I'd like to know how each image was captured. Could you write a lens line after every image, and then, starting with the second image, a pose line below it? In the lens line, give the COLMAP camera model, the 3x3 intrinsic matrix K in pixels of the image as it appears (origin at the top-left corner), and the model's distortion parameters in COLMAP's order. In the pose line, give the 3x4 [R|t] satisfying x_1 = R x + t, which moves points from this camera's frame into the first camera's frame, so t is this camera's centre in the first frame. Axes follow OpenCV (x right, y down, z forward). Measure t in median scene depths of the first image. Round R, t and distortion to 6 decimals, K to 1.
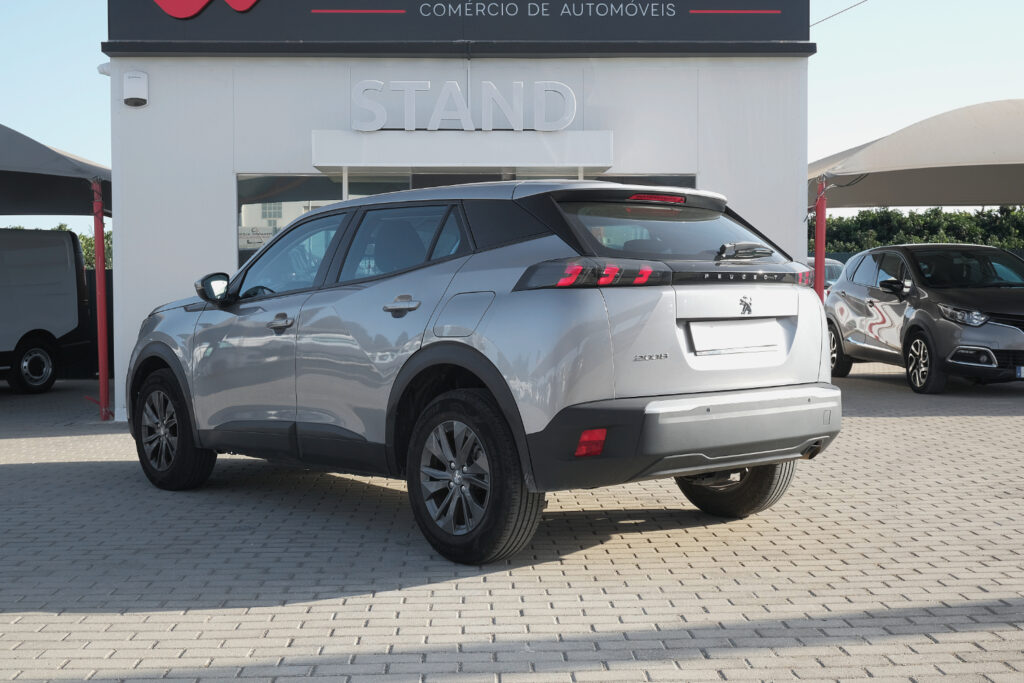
lens RADIAL K [[1257.2, 0, 516.6], [0, 1257.2, 335.2], [0, 0, 1]] dist [-0.002615, 0.000000]
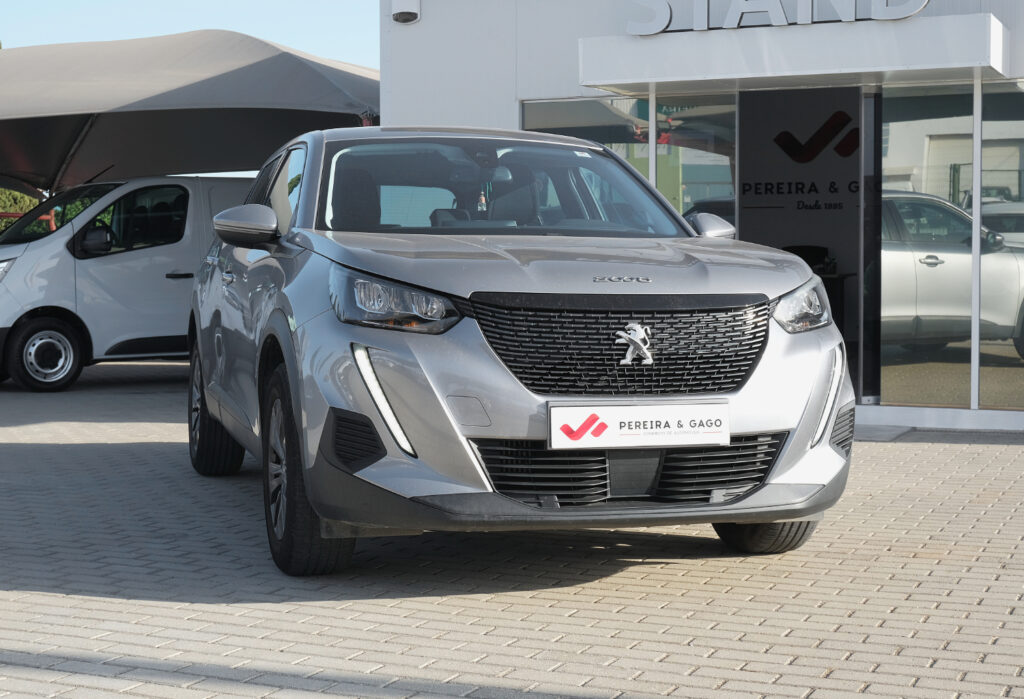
lens RADIAL K [[1636.5, 0, 468.4], [0, 1636.5, 318.5], [0, 0, 1]] dist [-0.092735, 0.000000]
pose [[0.885618, 0.018305, -0.464053, 0.226632], [-0.019334, 0.999810, 0.002541, 0.004979], [0.464011, 0.006722, 0.885804, 0.091743]]
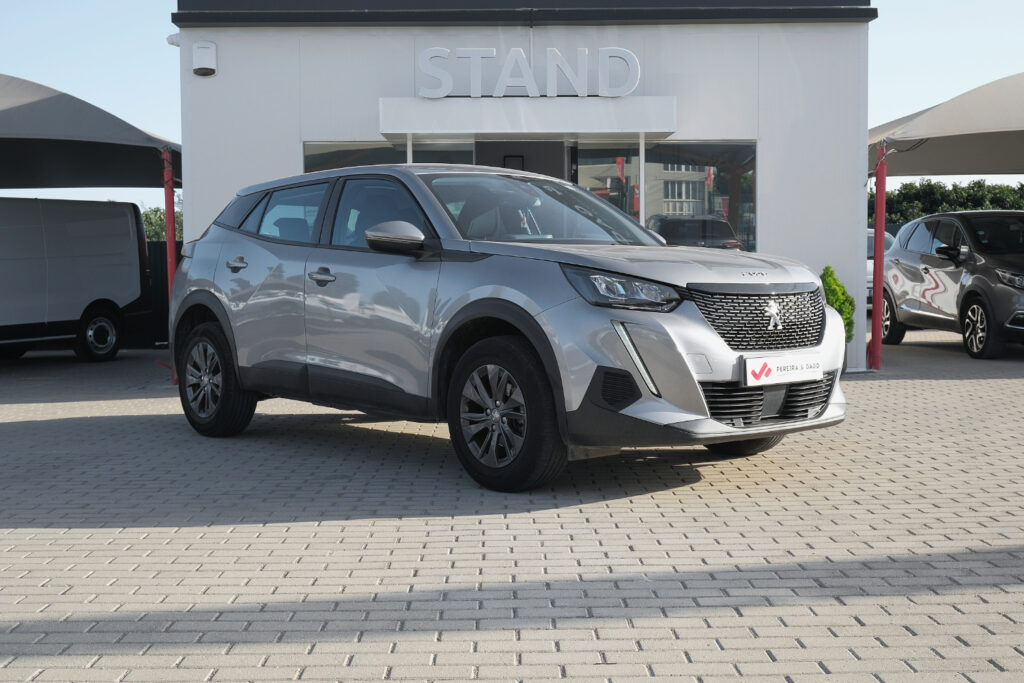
lens RADIAL K [[1249.7, 0, 513.2], [0, 1249.7, 343.5], [0, 0, 1]] dist [-0.006892, 0.000000]
pose [[0.999591, -0.001289, -0.028576, -0.024796], [0.001985, 0.999702, 0.024343, 0.010595], [0.028536, -0.024390, 0.999295, -0.010145]]
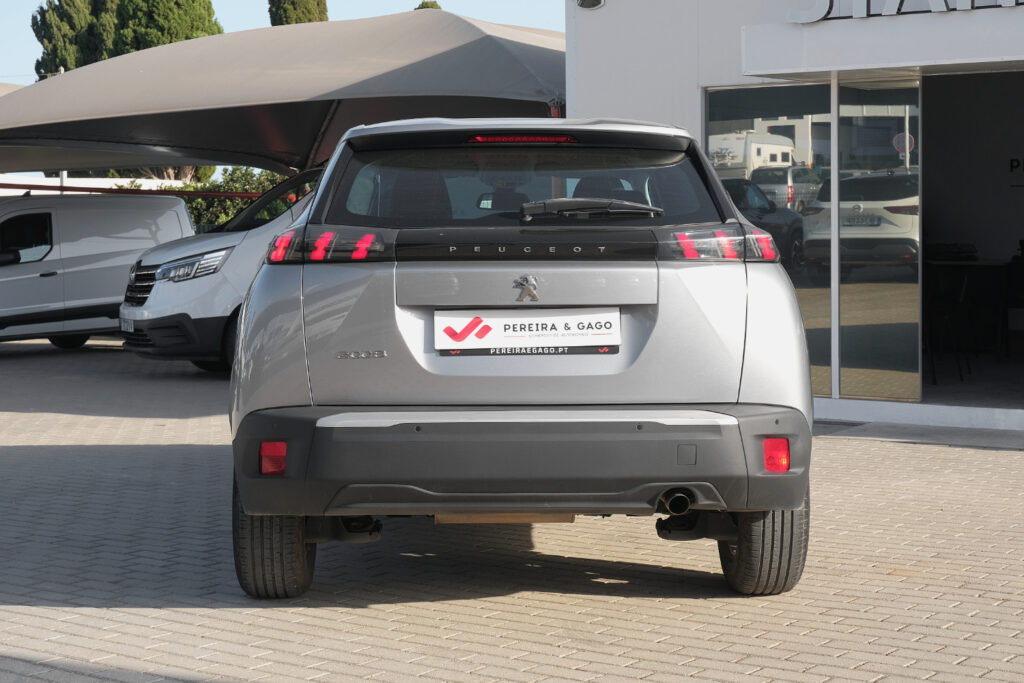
lens RADIAL K [[1817.1, 0, 508.0], [0, 1817.1, 346.8], [0, 0, 1]] dist [-0.052262, 0.000000]
pose [[0.780844, 0.039997, -0.623444, 0.379181], [-0.019852, 0.999033, 0.039229, -0.014446], [0.624410, -0.018255, 0.780883, 0.081101]]
